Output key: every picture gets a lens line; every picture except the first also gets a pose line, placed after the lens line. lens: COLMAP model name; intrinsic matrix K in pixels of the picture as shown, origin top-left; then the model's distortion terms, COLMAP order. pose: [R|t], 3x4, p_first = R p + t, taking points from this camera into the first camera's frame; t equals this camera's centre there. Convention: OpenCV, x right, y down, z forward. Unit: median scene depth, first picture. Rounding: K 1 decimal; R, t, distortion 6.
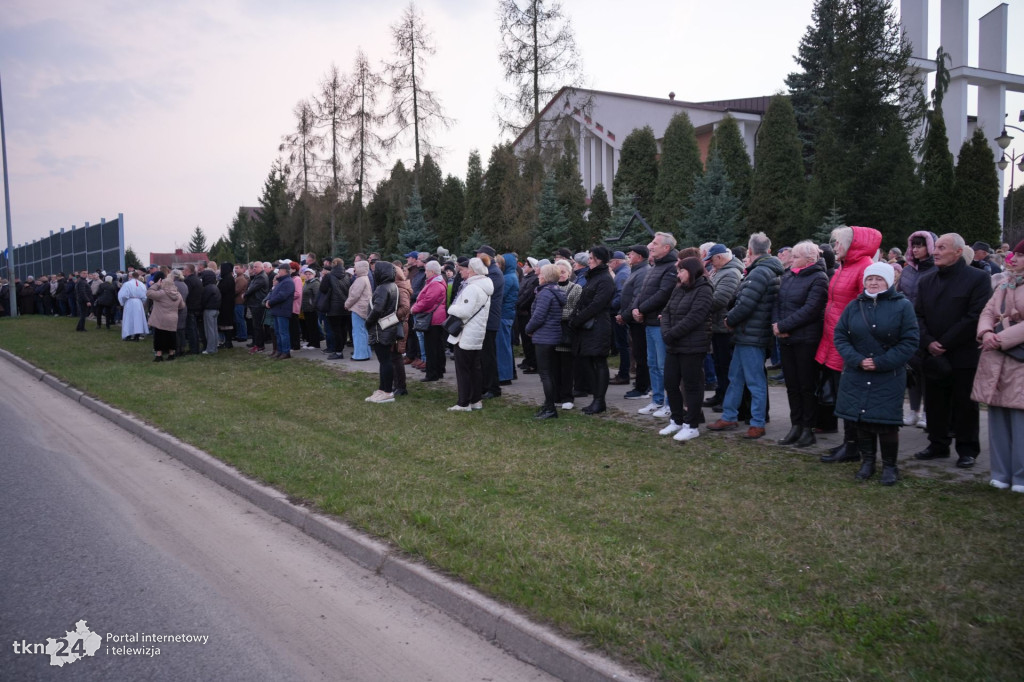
lens RADIAL K [[838.3, 0, 512.0], [0, 838.3, 341.0], [0, 0, 1]] dist [0.000037, 0.002065]
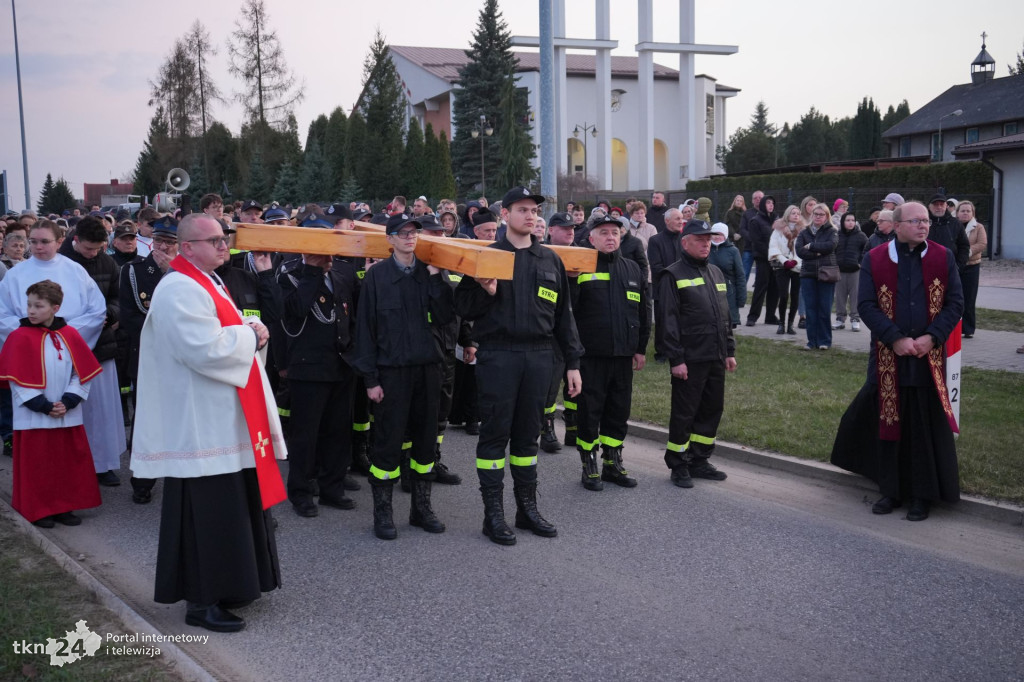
lens RADIAL K [[1143.8, 0, 512.0], [0, 1143.8, 341.0], [0, 0, 1]] dist [0.020111, 0.023935]
pose [[0.996343, 0.002469, -0.085406, 0.535096], [0.001265, 0.999047, 0.043635, 0.054042], [0.085432, -0.043584, 0.995390, -0.847908]]
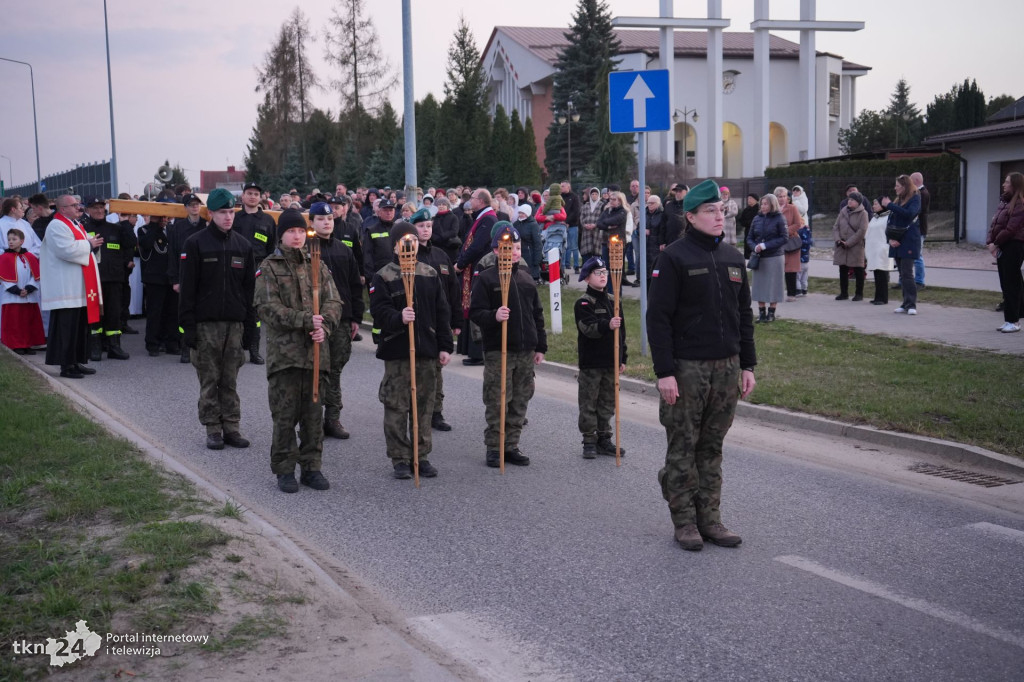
lens RADIAL K [[1295.1, 0, 498.3], [0, 1295.1, 342.4], [0, 0, 1]] dist [0.006016, 0.182117]
pose [[0.975014, 0.018384, -0.221380, 0.649243], [-0.009648, 0.999134, 0.040475, 0.066438], [0.221932, -0.037328, 0.974347, -0.994332]]
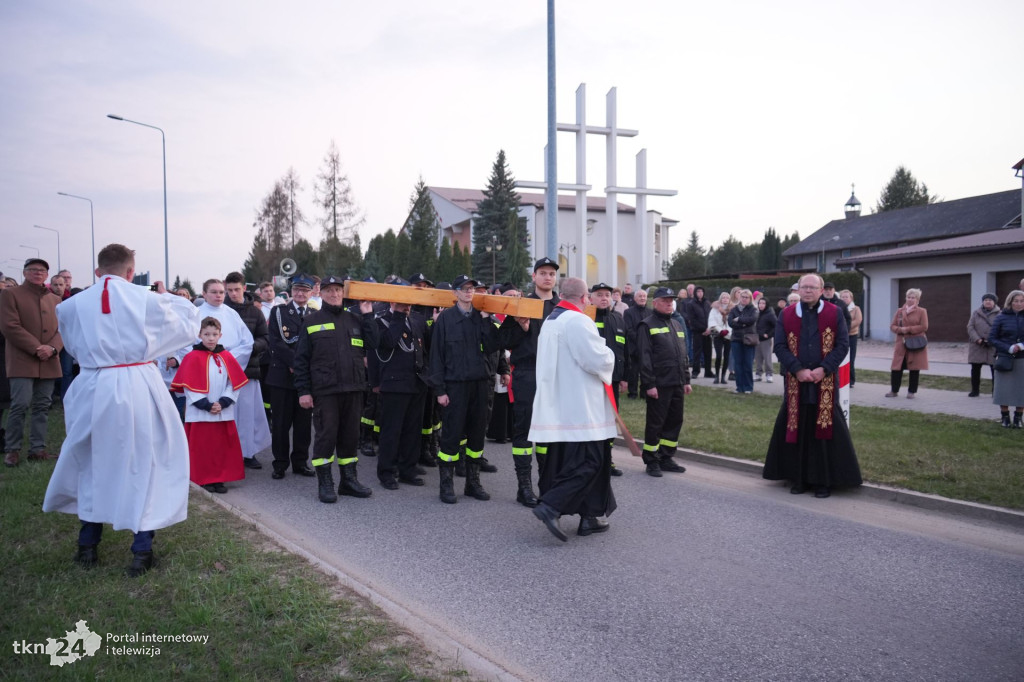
lens RADIAL K [[838.3, 0, 512.0], [0, 838.3, 341.0], [0, 0, 1]] dist [0.000037, 0.002065]
pose [[0.996365, 0.010907, -0.084489, 0.530605], [-0.013484, 0.999459, -0.029995, 0.060621], [0.084116, 0.031025, 0.995973, -0.855320]]
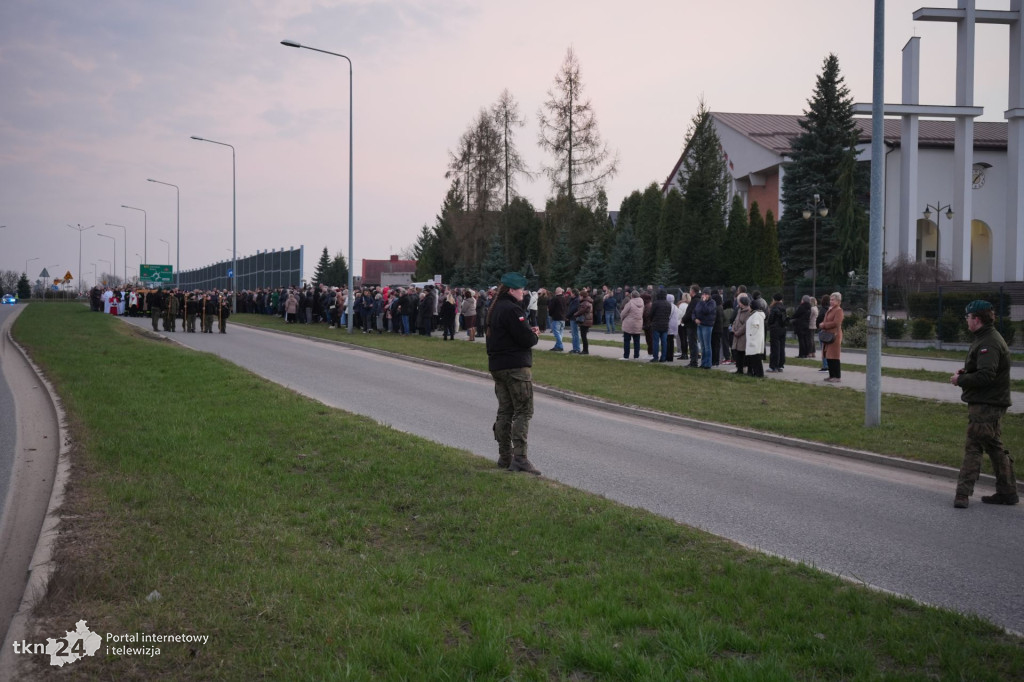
lens RADIAL K [[1391.7, 0, 512.0], [0, 1391.7, 341.0], [0, 0, 1]] dist [0.024369, 0.083389]
pose [[0.948160, 0.029590, -0.316412, 0.550422], [-0.042363, 0.998538, -0.033565, 0.064428], [0.314956, 0.045229, 0.948028, -0.986090]]
